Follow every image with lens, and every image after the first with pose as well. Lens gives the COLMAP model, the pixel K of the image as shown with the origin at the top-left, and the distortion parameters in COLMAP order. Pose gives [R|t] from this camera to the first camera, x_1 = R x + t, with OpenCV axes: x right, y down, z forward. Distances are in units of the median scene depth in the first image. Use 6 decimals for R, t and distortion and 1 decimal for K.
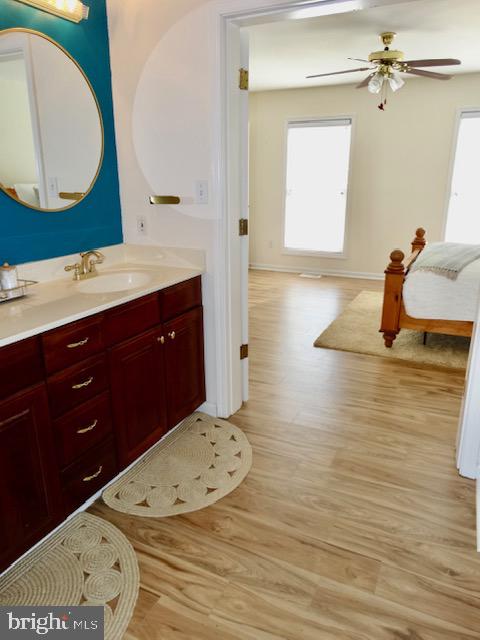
lens RADIAL K [[455.3, 0, 240.0], [0, 455.3, 320.0], [0, 0, 1]] dist [0.043496, -0.038255]
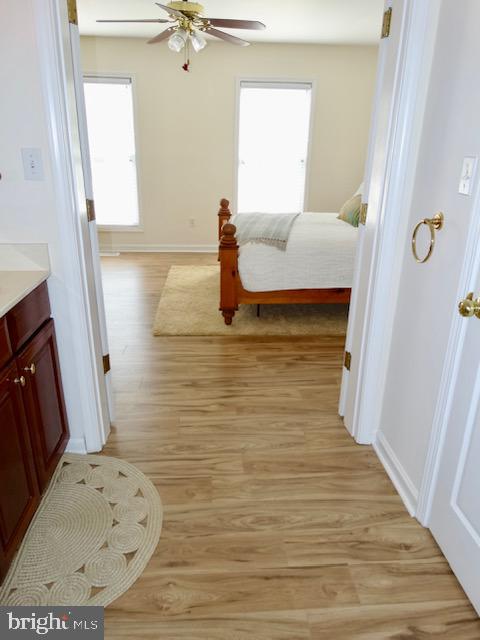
lens RADIAL K [[462.4, 0, 240.0], [0, 462.4, 320.0], [0, 0, 1]] dist [0.002174, 0.002107]
pose [[0.867434, -0.154931, 0.472816, -0.160310], [0.125304, 0.987679, 0.093755, -0.053519], [-0.481516, -0.022081, 0.876159, 0.181104]]
